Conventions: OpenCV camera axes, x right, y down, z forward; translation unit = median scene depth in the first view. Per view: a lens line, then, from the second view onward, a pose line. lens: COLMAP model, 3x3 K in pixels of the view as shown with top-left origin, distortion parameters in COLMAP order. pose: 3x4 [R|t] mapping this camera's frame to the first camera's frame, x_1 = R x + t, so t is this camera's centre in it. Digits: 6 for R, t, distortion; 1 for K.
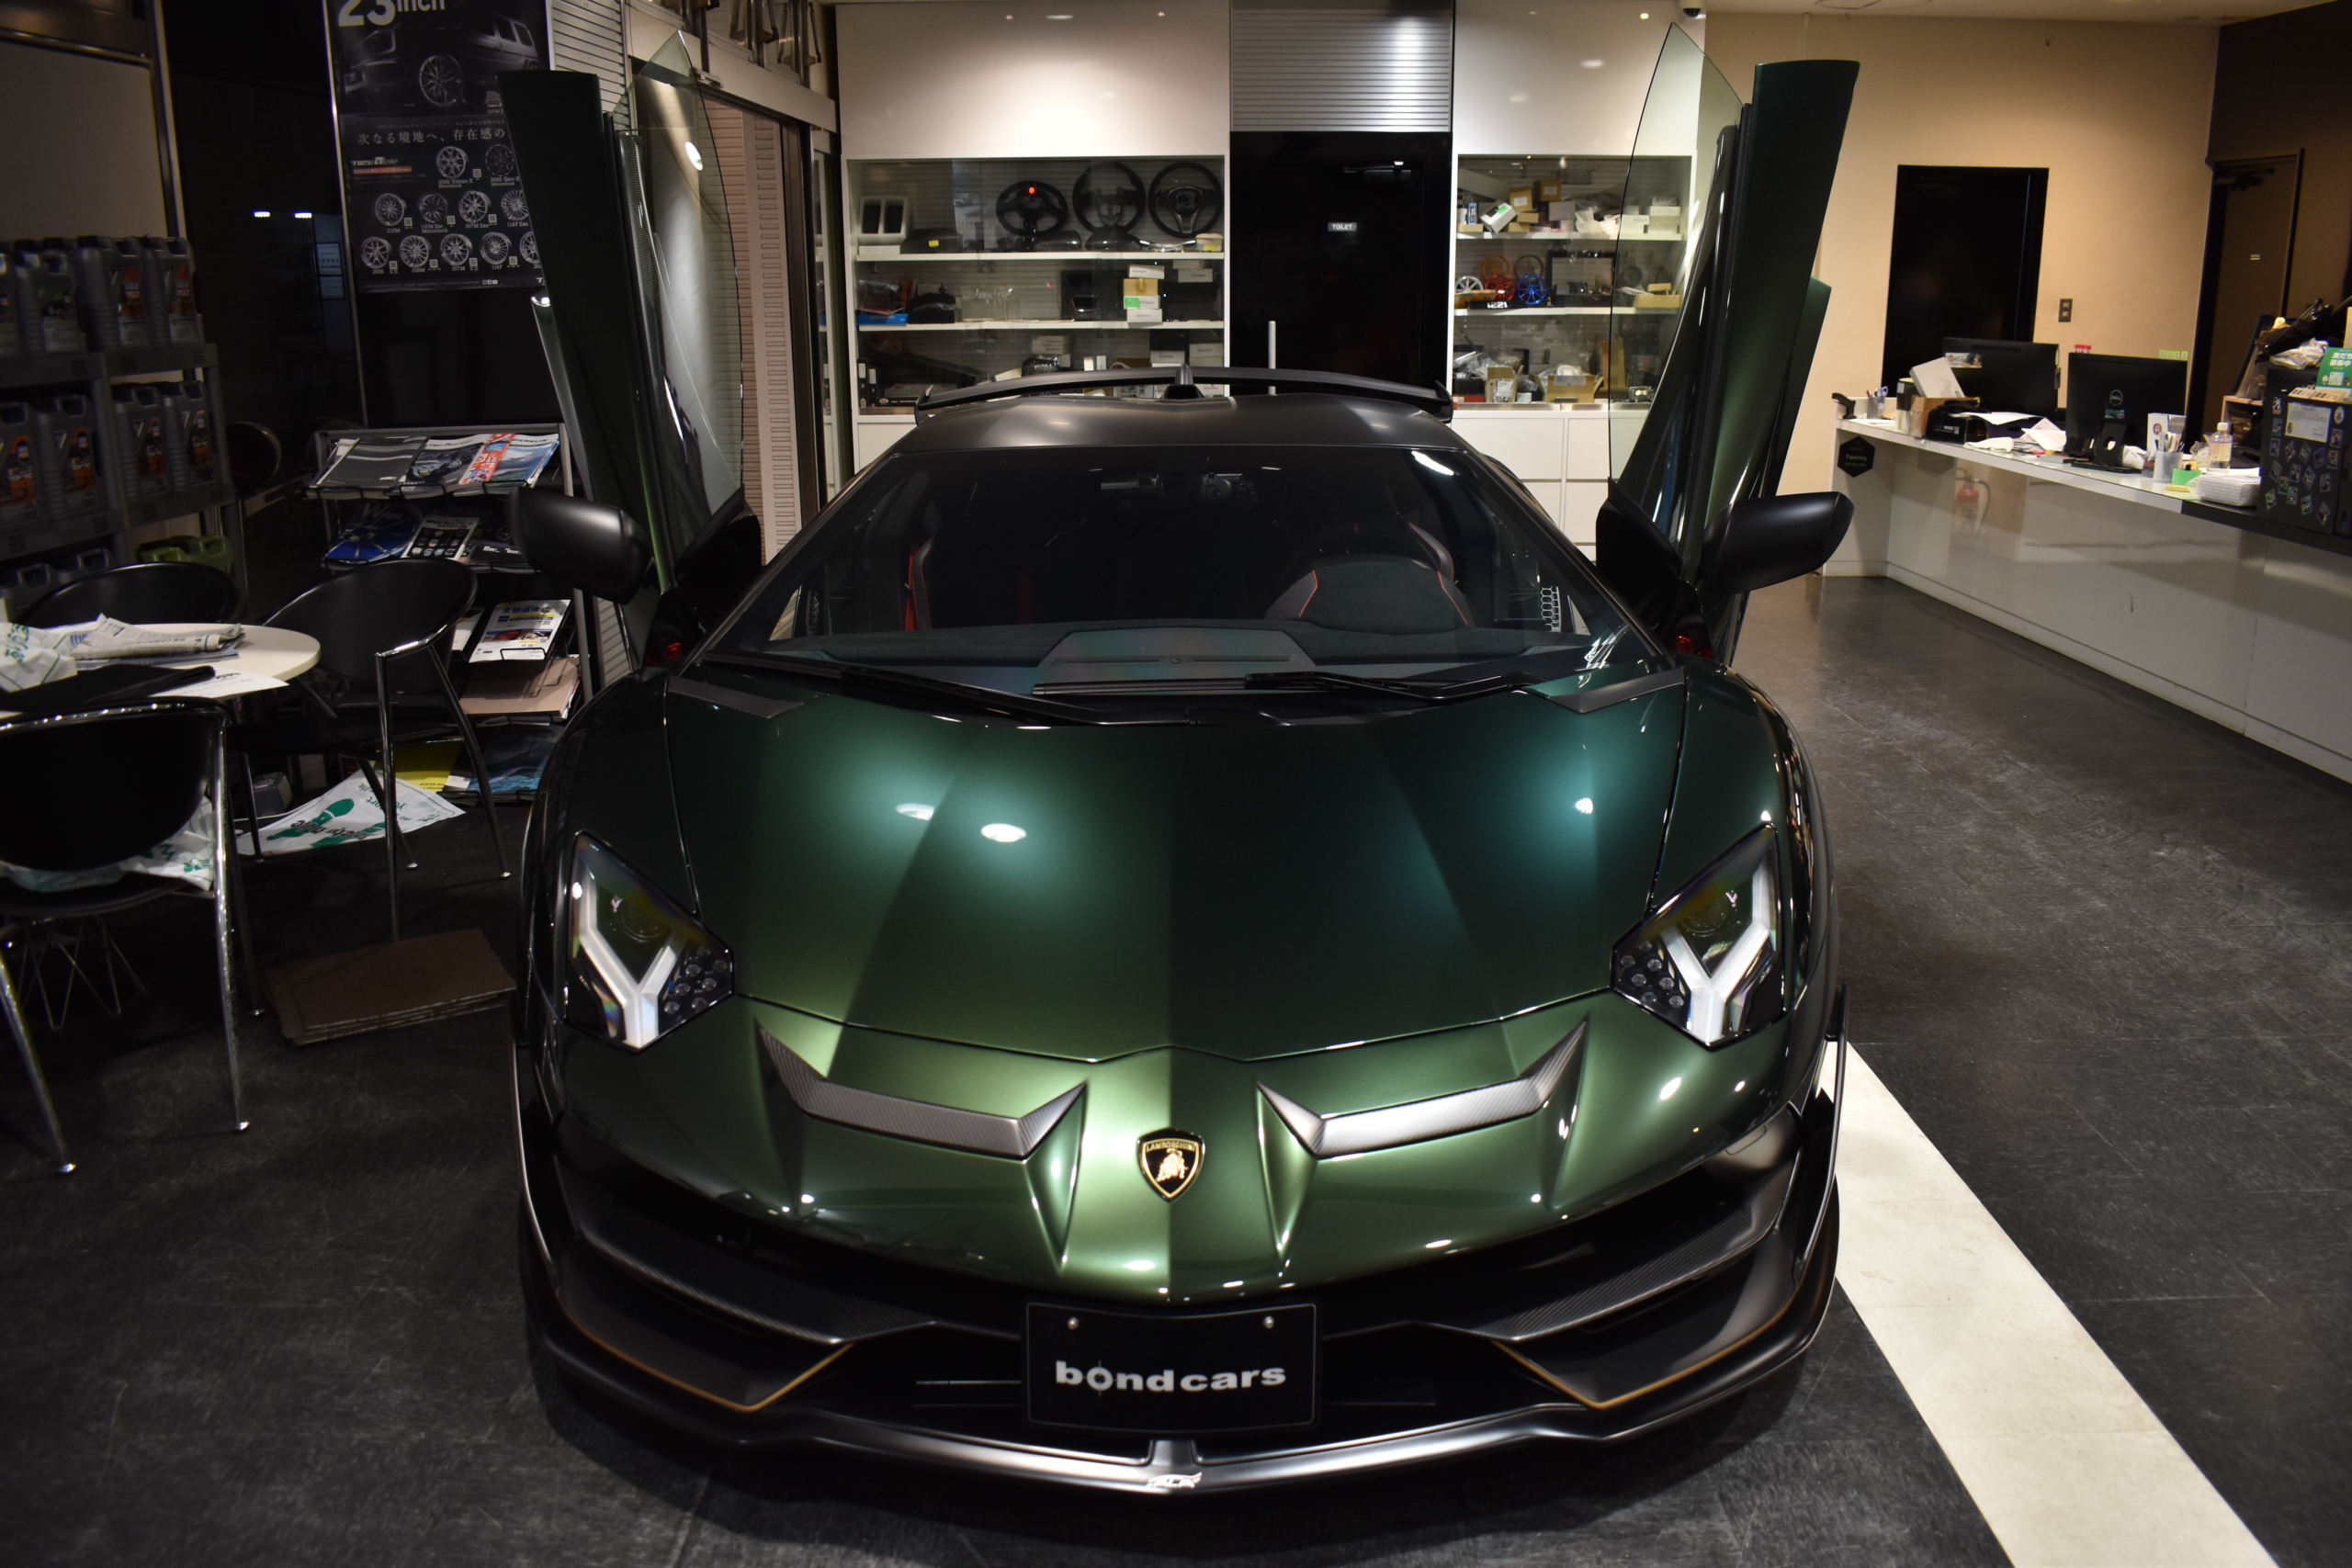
lens RADIAL K [[1882.9, 0, 1176.0], [0, 1882.9, 784.0], [0, 0, 1]] dist [-0.087776, 0.003585]
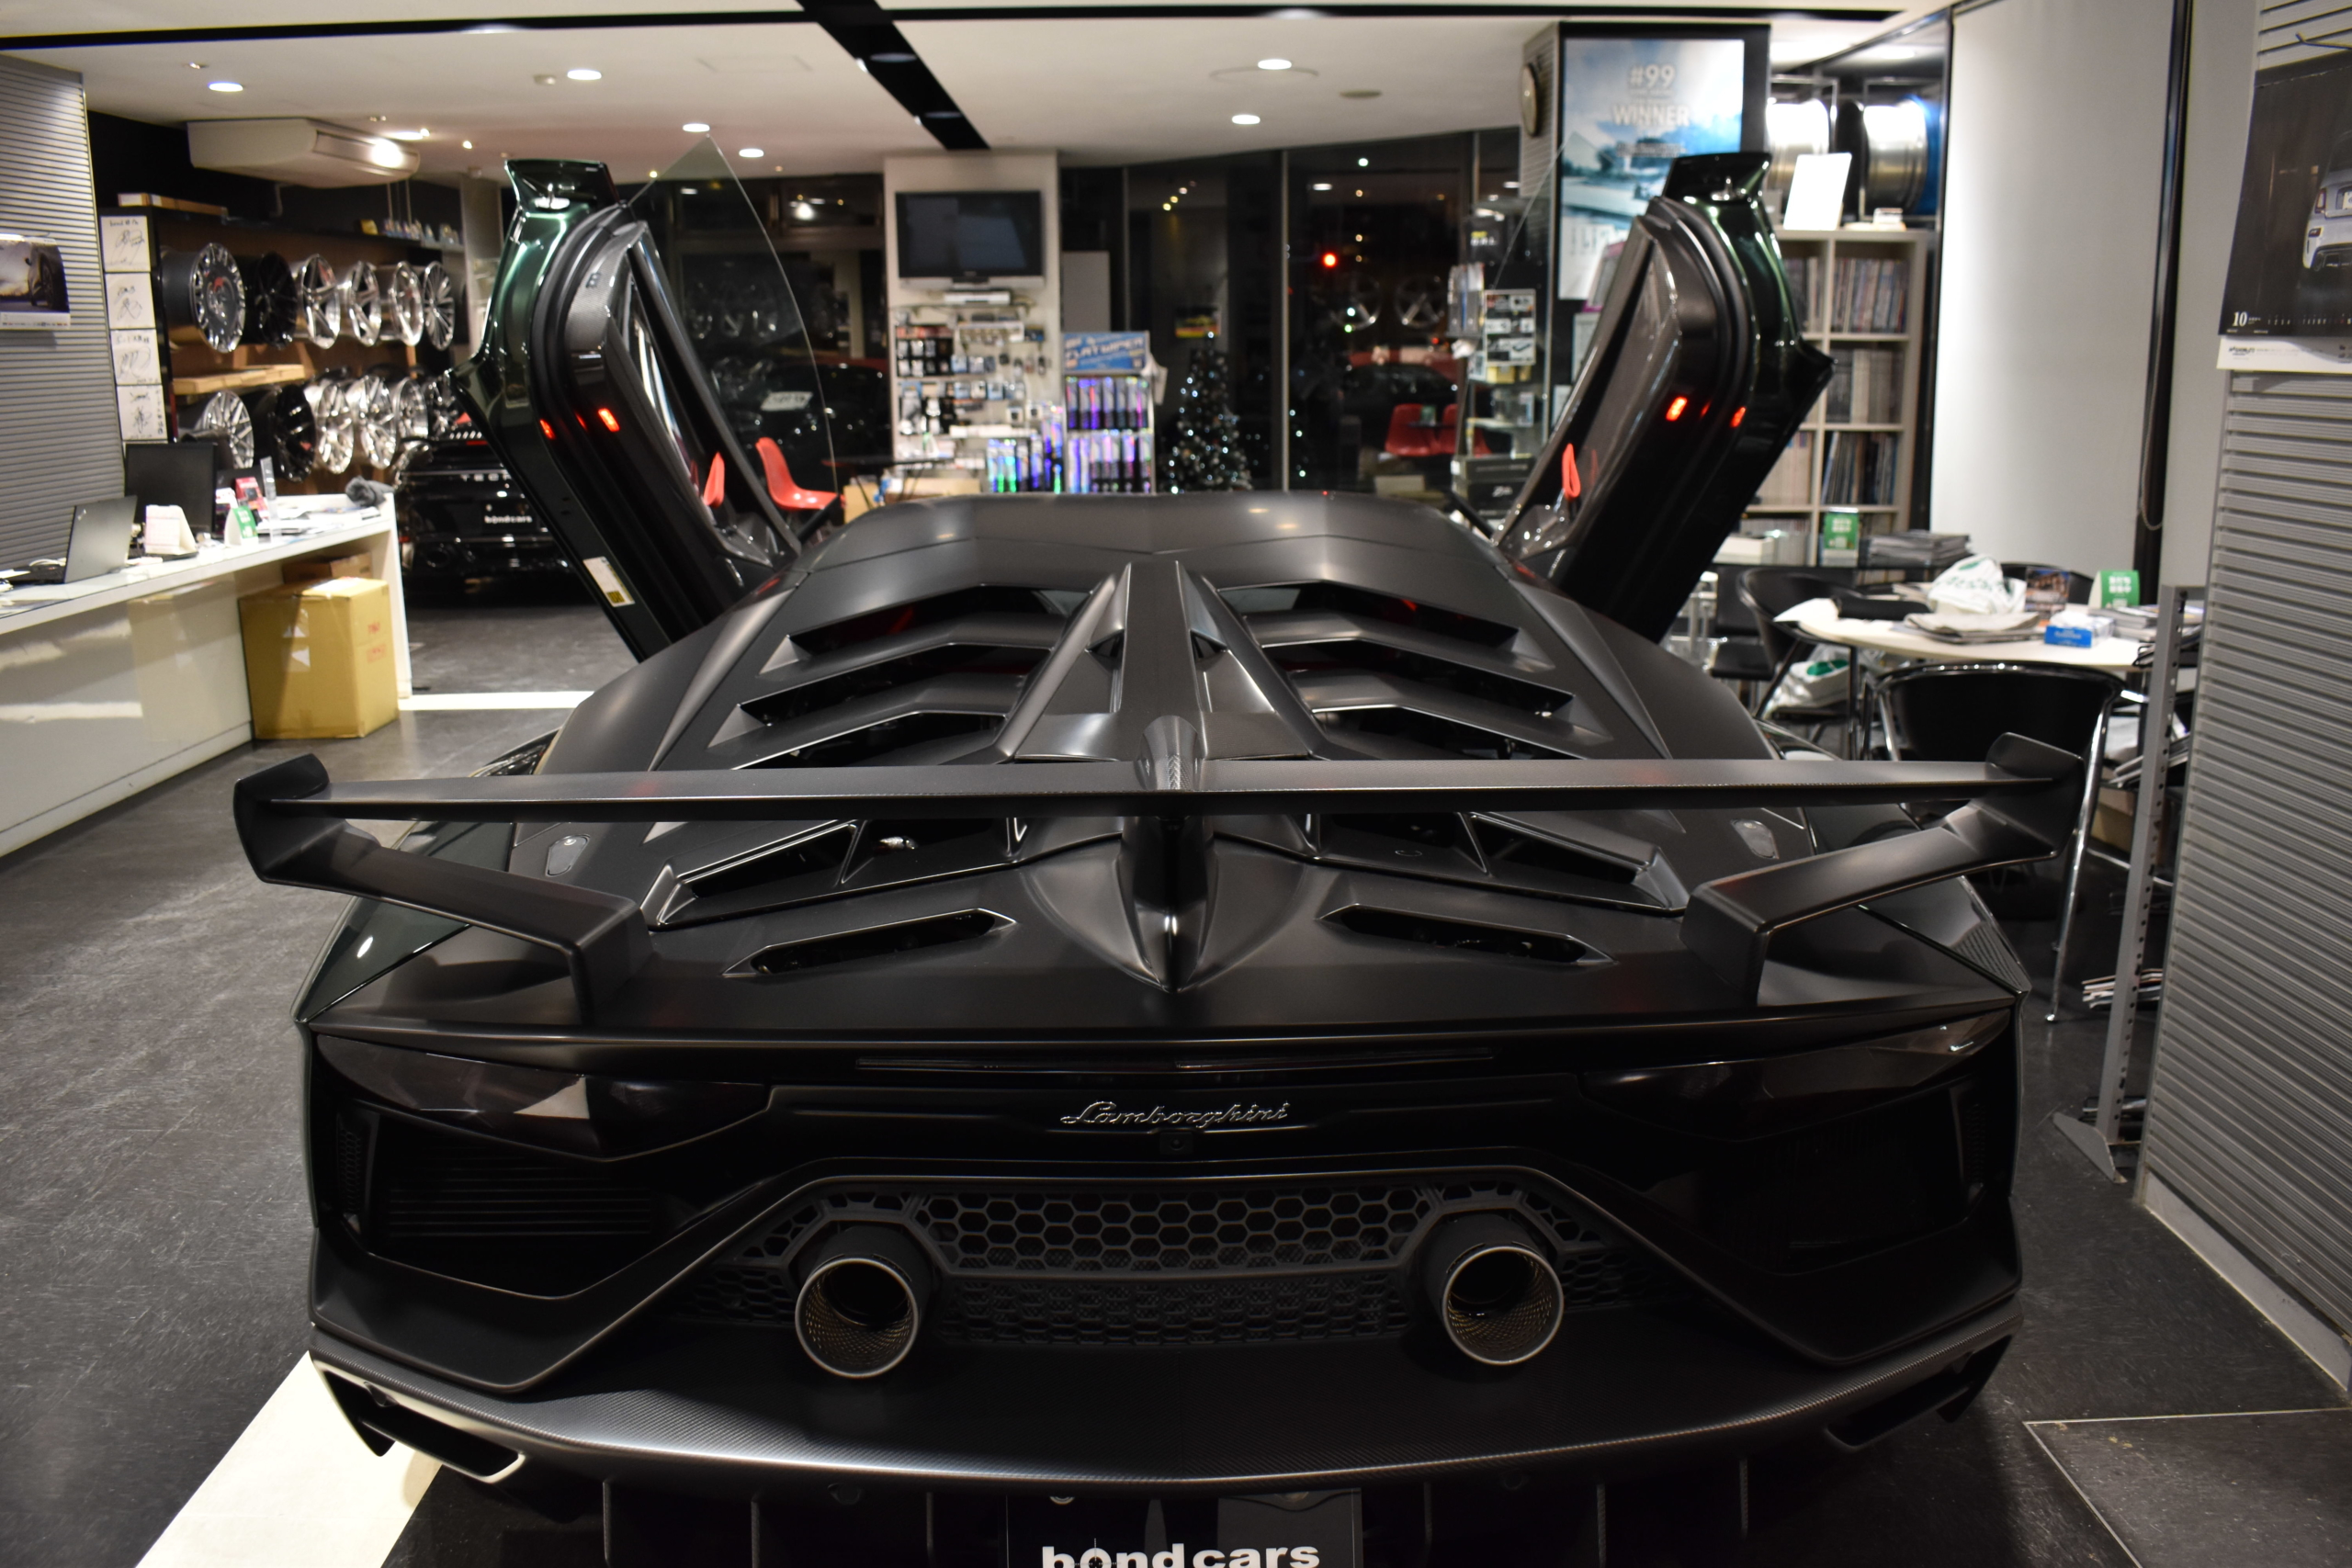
lens RADIAL K [[1882.9, 0, 1176.0], [0, 1882.9, 784.0], [0, 0, 1]] dist [-0.087776, 0.003585]
pose [[-0.999452, 0.020795, -0.025752, 0.013110], [0.005781, 0.875713, 0.482797, -0.435583], [0.032591, 0.482383, -0.875354, 1.571922]]
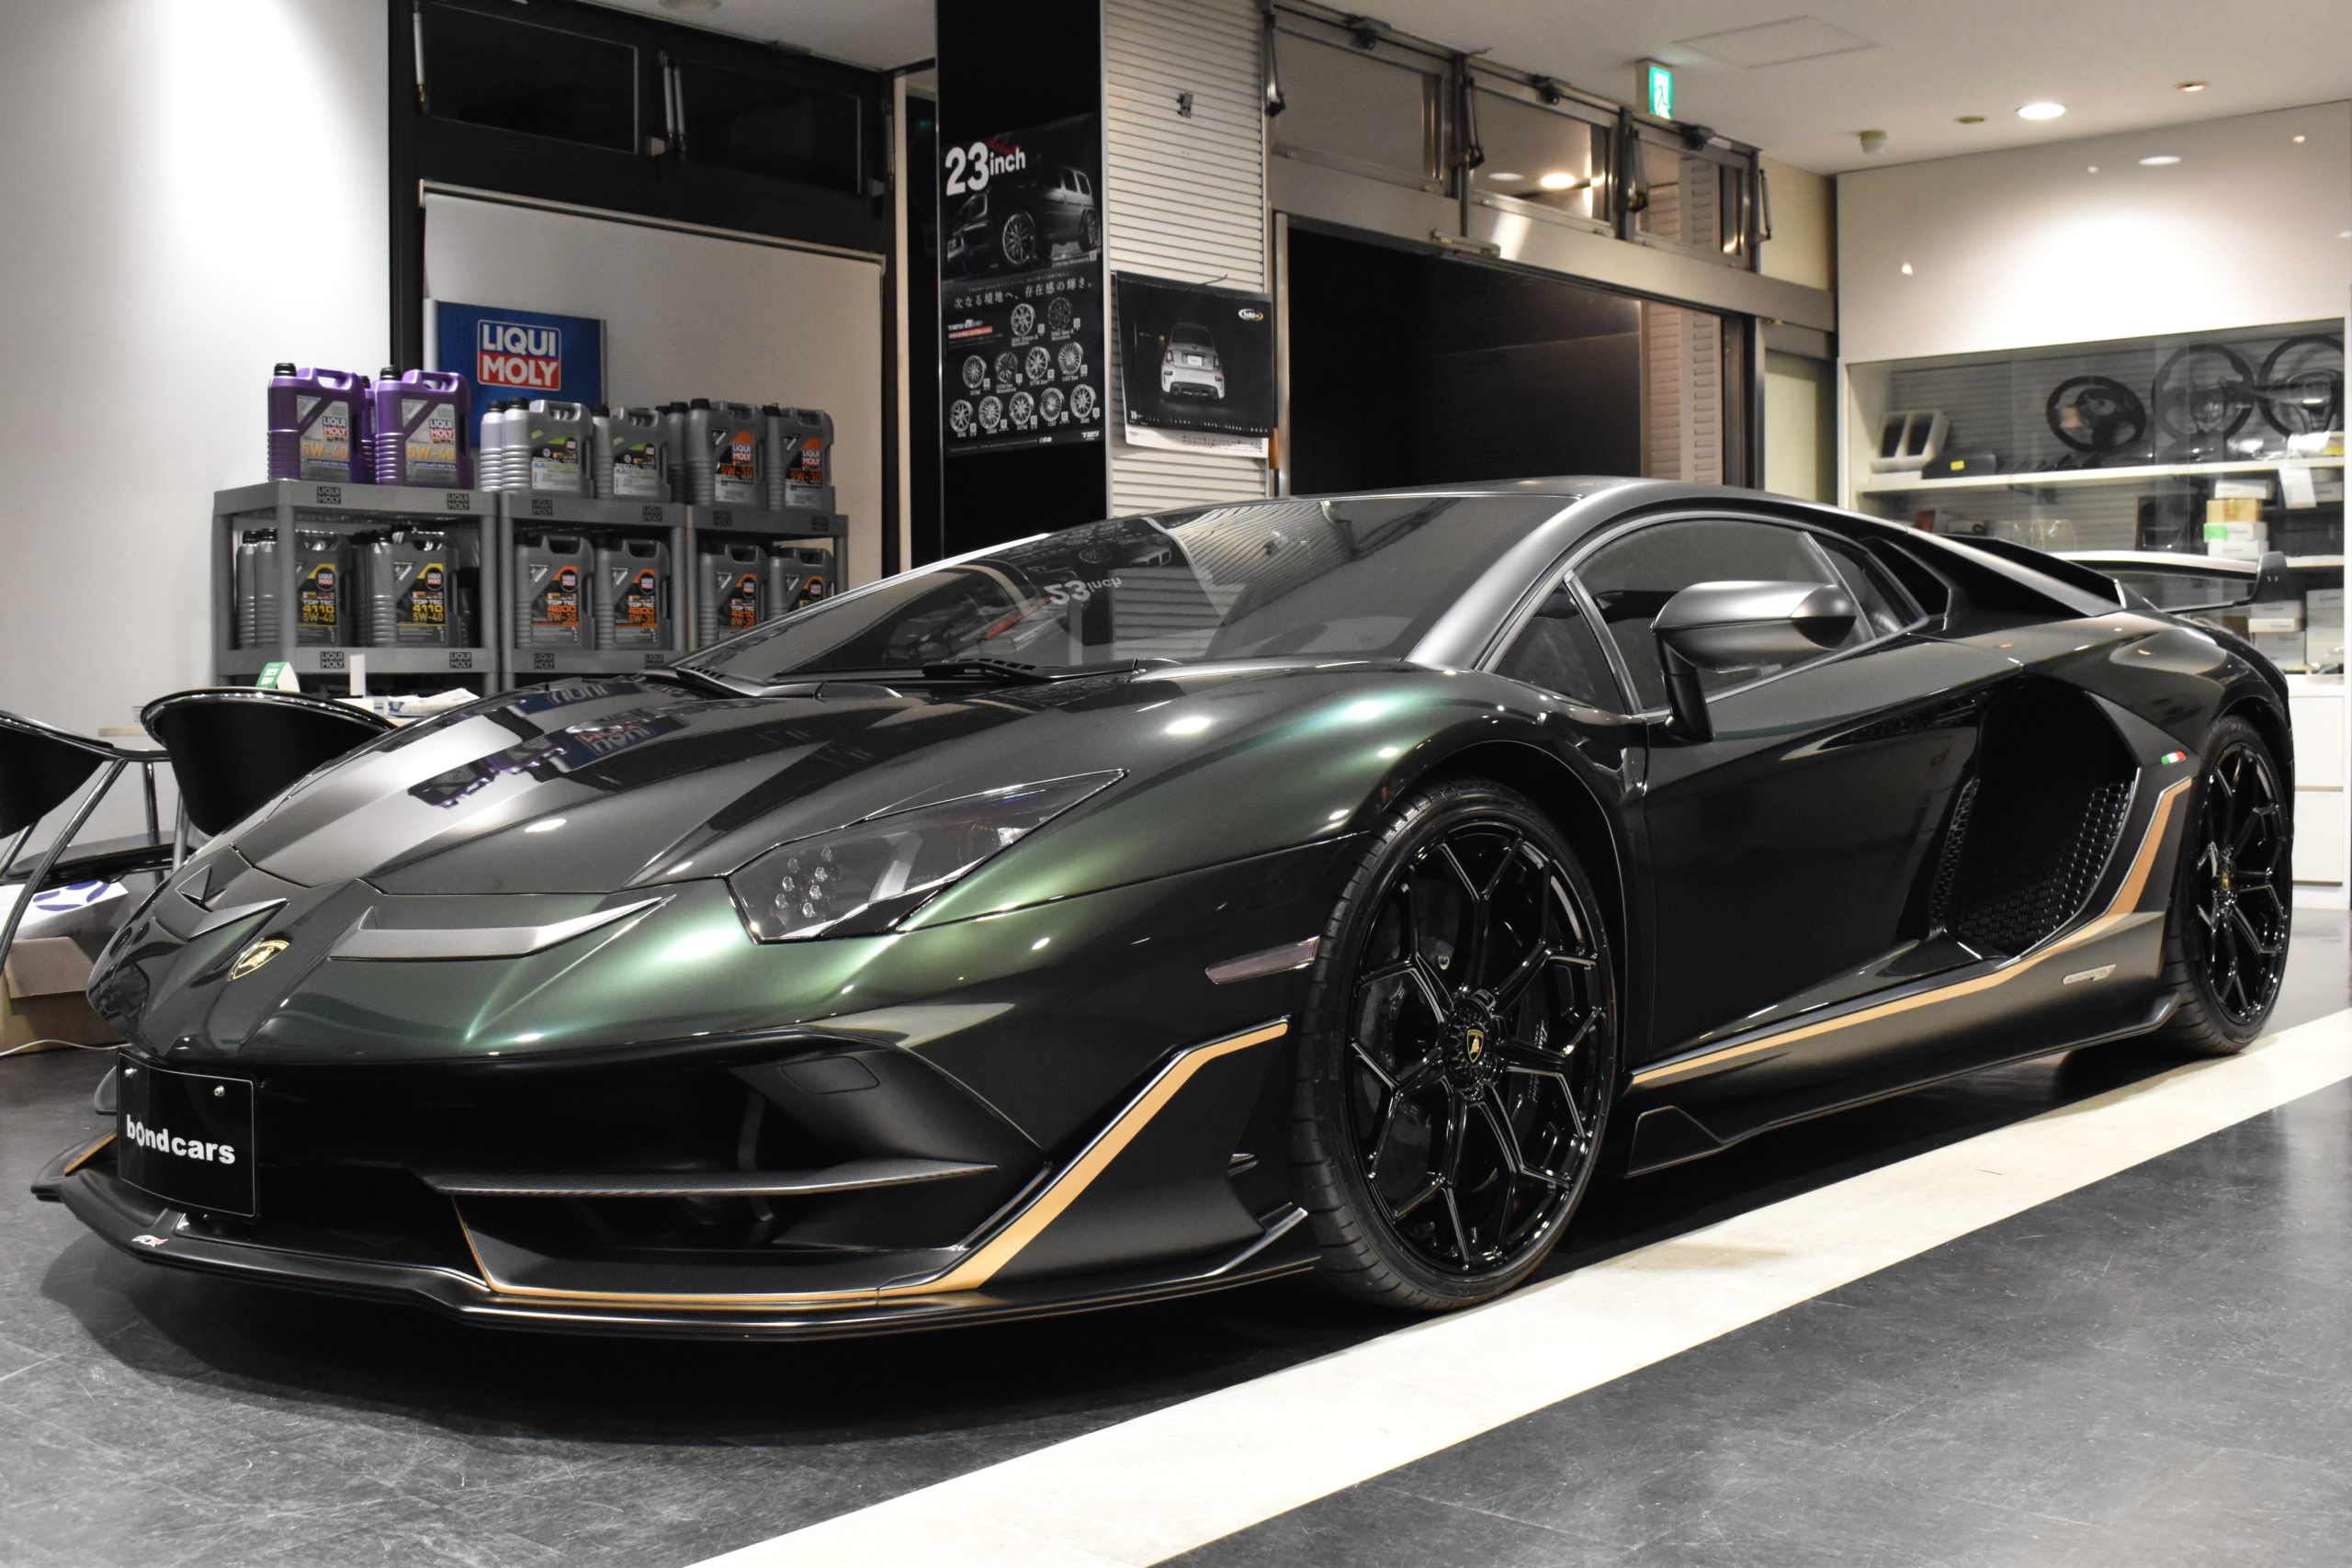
lens RADIAL K [[2568.7, 0, 1176.0], [0, 2568.7, 784.0], [0, 0, 1]] dist [-0.000198, -0.268665]
pose [[0.761024, 0.022871, -0.648320, 0.552783], [-0.167187, 0.972535, -0.161941, 0.106509], [0.626810, 0.231632, 0.743946, 0.098417]]
